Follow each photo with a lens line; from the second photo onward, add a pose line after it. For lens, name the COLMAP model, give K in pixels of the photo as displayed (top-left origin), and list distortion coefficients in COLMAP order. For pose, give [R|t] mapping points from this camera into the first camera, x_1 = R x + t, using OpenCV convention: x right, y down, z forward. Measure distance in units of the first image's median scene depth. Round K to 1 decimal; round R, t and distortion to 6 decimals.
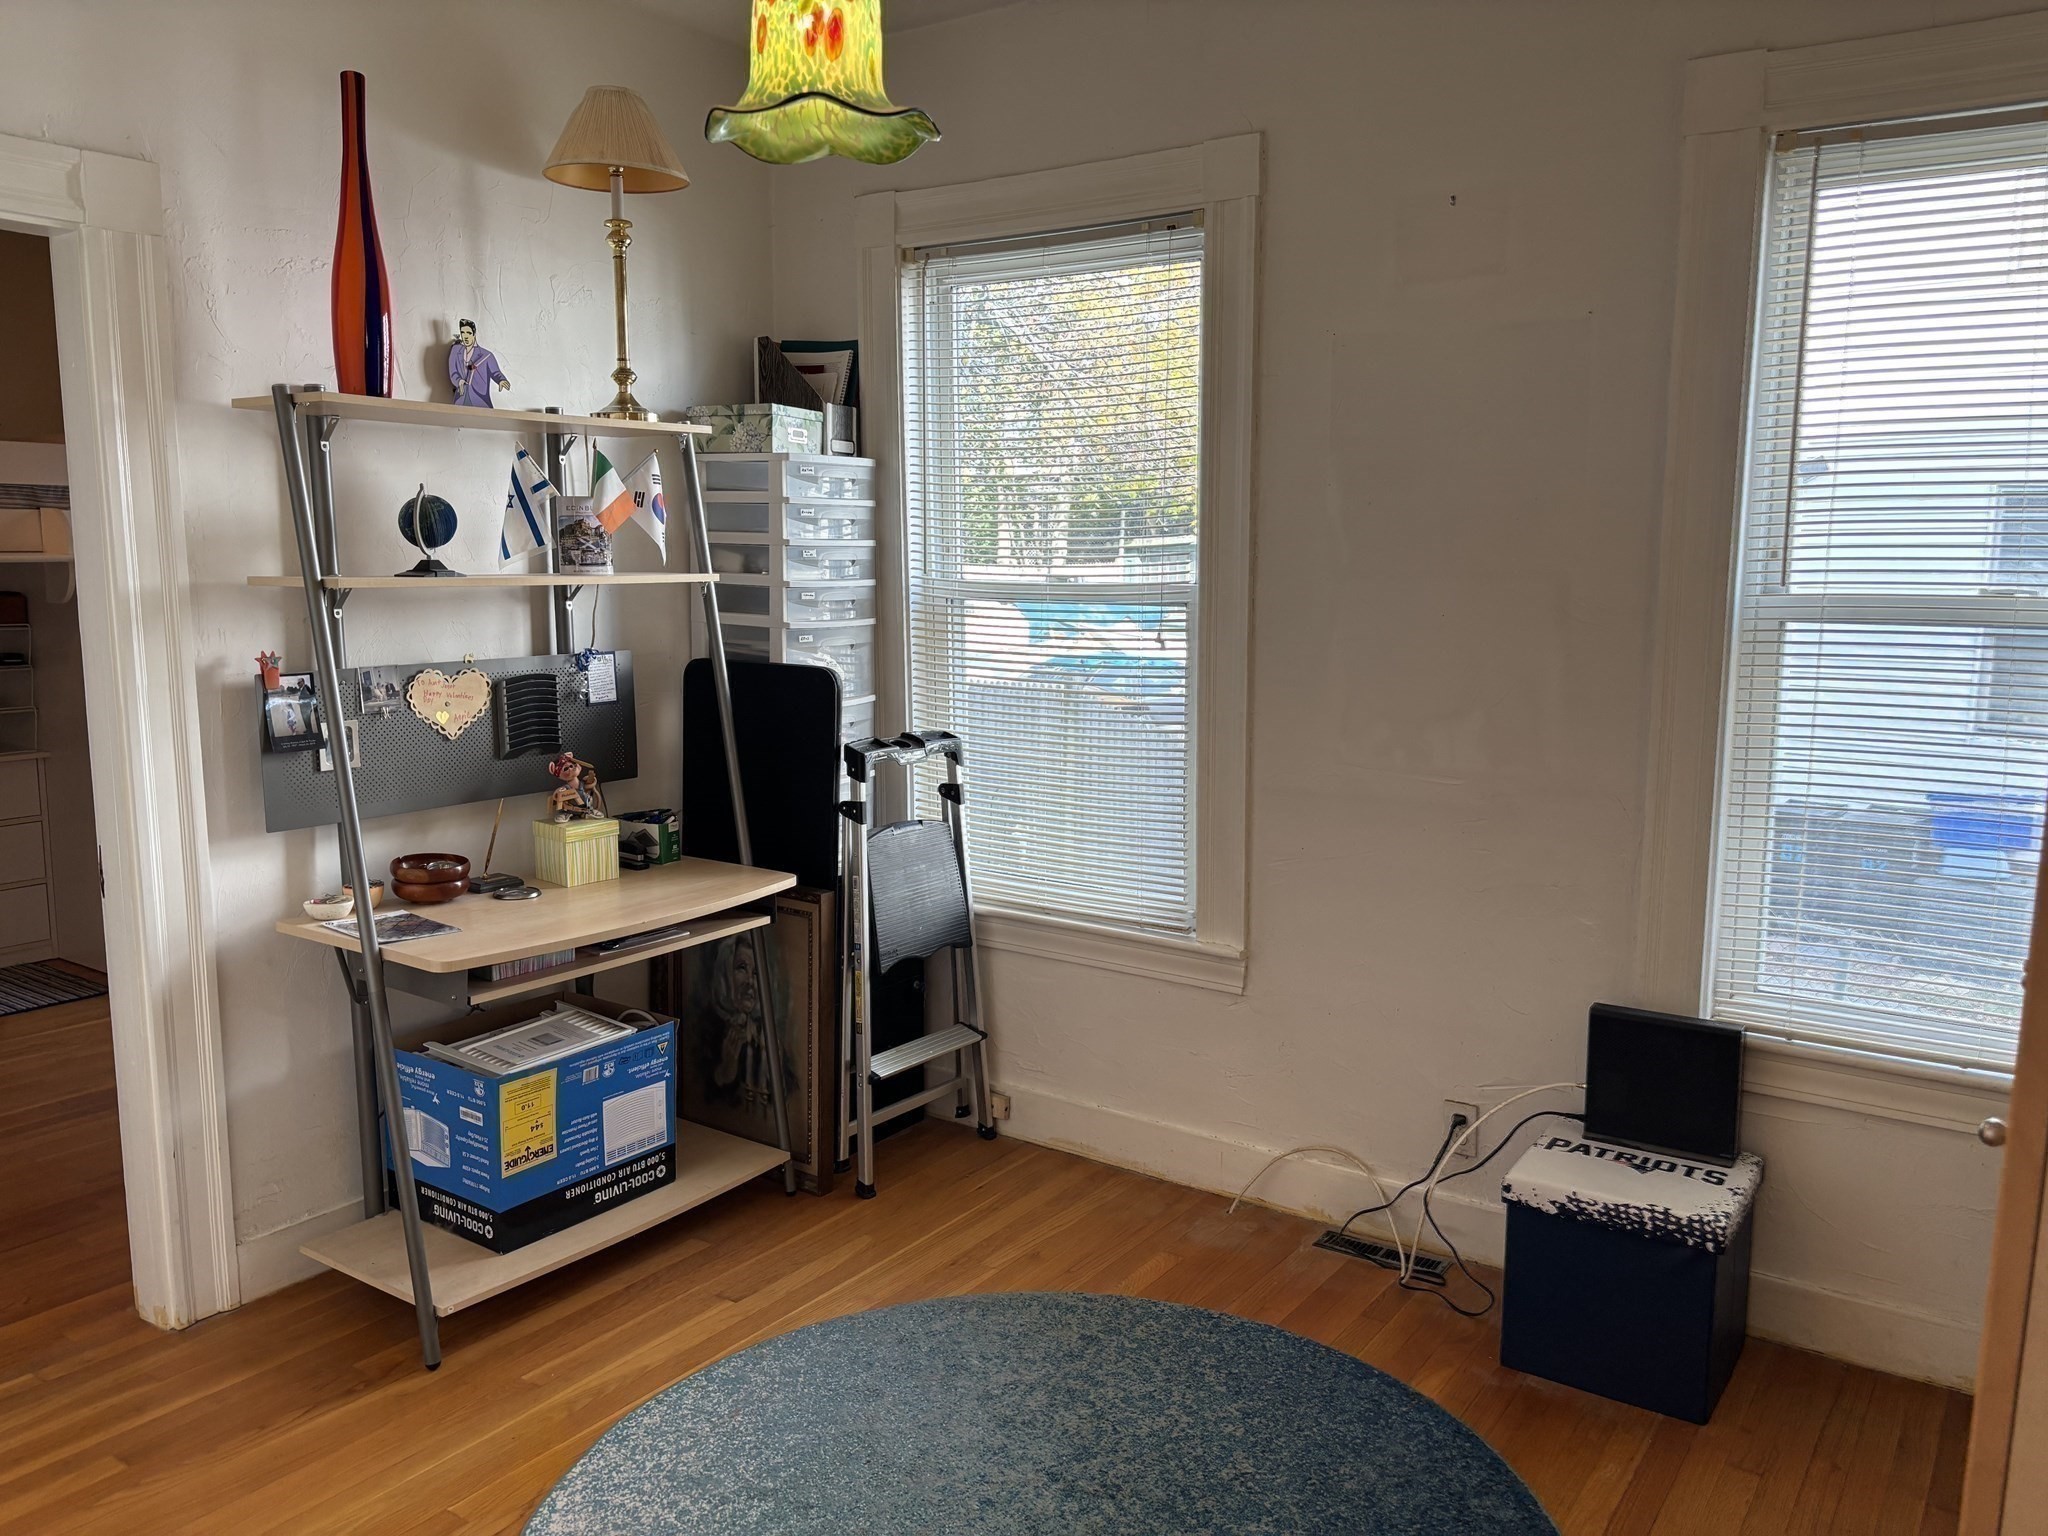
lens RADIAL K [[1504.0, 0, 1039.4], [0, 1504.0, 747.4], [0, 0, 1]] dist [0.080513, -0.196135]
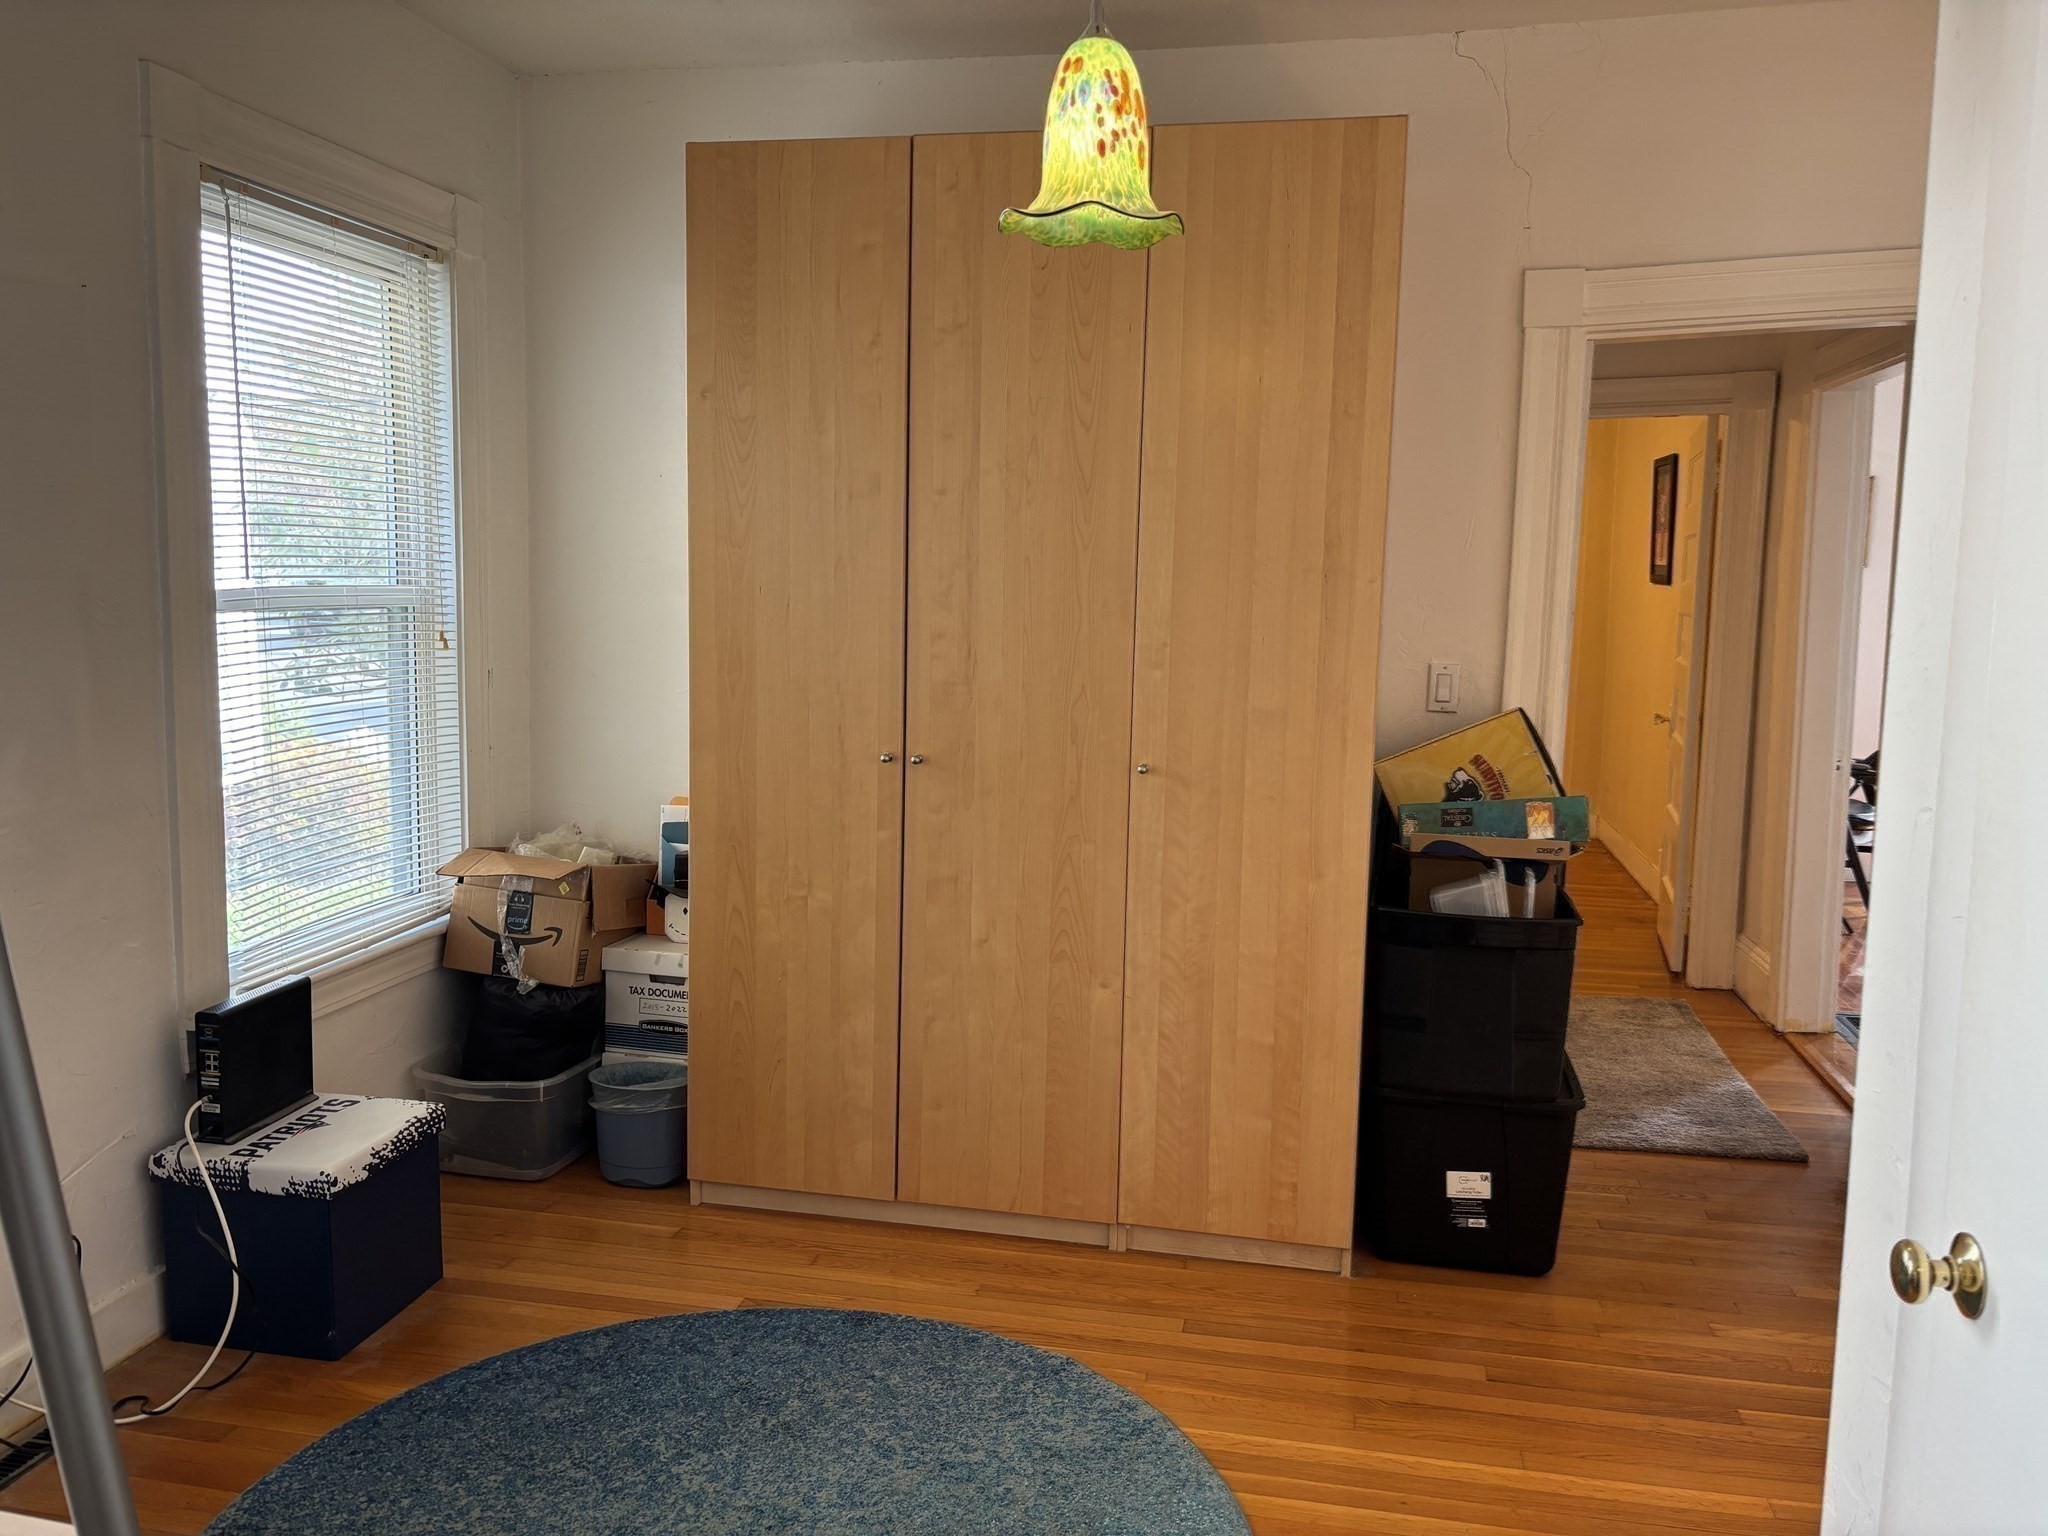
lens RADIAL K [[1504.0, 0, 1039.4], [0, 1504.0, 747.4], [0, 0, 1]] dist [0.080513, -0.196135]
pose [[-0.433492, -0.109663, 0.894460, -0.773529], [0.092342, 0.981938, 0.165140, -0.117237], [-0.896414, 0.154183, -0.415536, 0.971864]]
